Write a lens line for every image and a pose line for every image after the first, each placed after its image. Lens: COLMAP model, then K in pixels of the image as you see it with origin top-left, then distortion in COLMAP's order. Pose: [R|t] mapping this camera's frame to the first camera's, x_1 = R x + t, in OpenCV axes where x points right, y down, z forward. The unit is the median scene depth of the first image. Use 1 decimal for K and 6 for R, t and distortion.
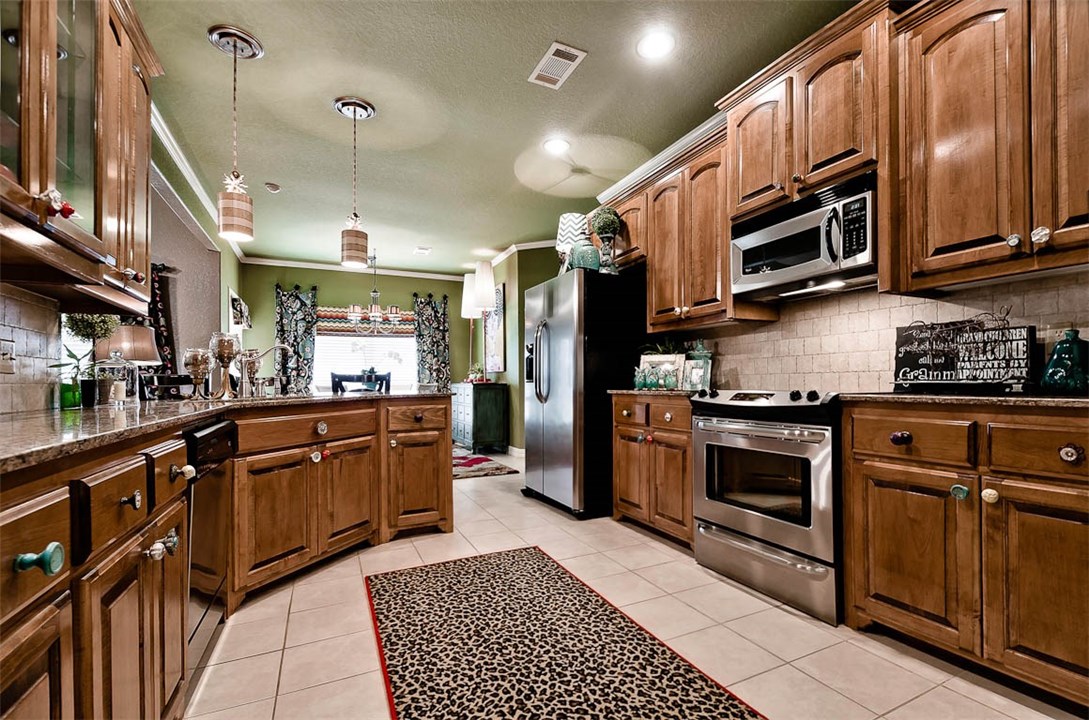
lens RADIAL K [[465.7, 0, 537.7], [0, 465.7, 343.7], [0, 0, 1]] dist [-0.000194, -0.000234]
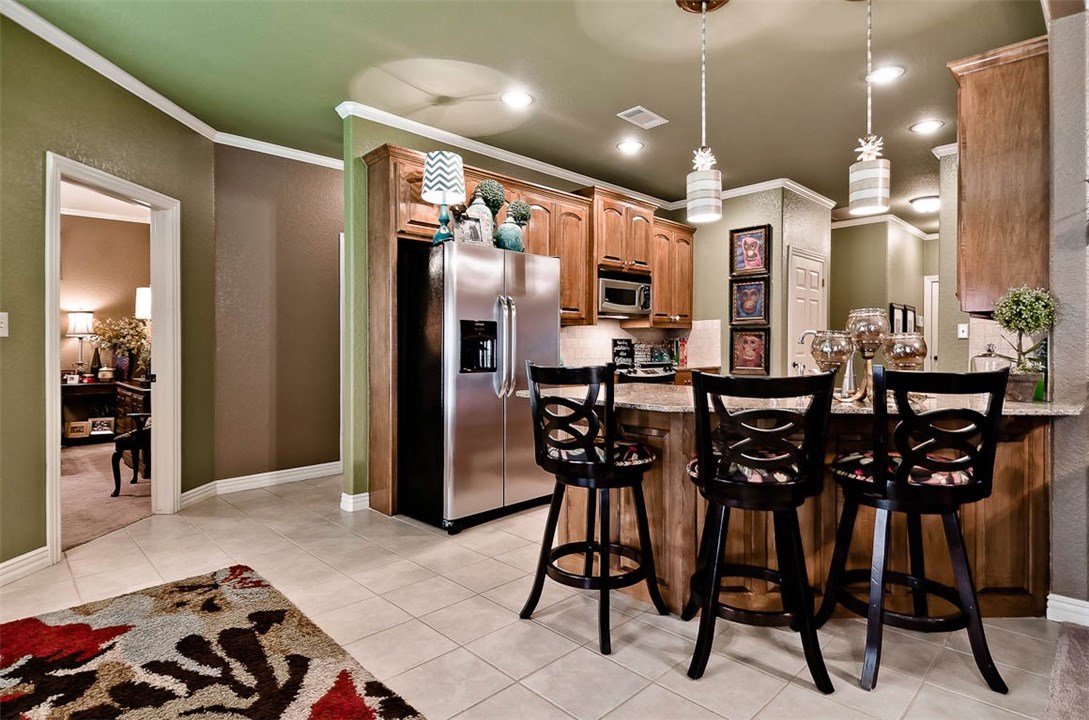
lens RADIAL K [[569.8, 0, 545.8], [0, 569.8, 347.2], [0, 0, 1]] dist [-0.003588, -0.002011]
pose [[-0.334746, 0.008200, 0.942273, -1.482914], [-0.063952, 0.997459, -0.031400, 0.098395], [-0.940136, -0.070772, -0.333371, 1.953354]]
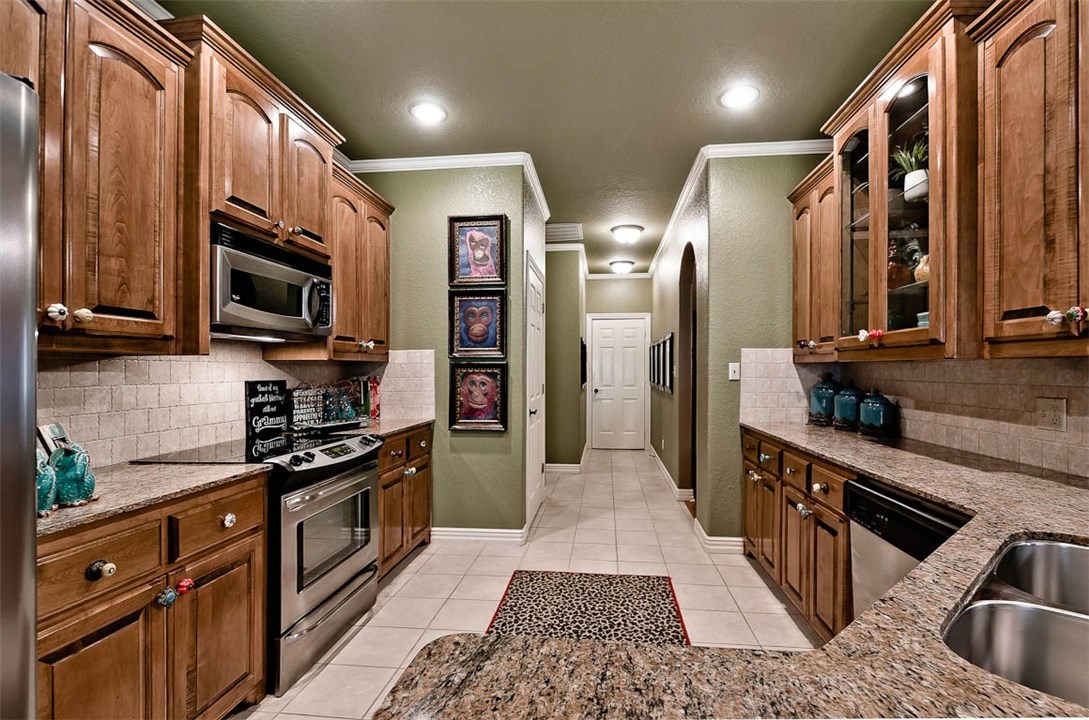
lens RADIAL K [[496.9, 0, 552.9], [0, 496.9, 375.1], [0, 0, 1]] dist [-0.001030, -0.000942]
pose [[-0.859762, 0.009568, 0.510605, -0.417081], [-0.026494, 0.997642, -0.063306, 0.006573], [-0.510007, -0.067956, -0.857482, 1.466631]]
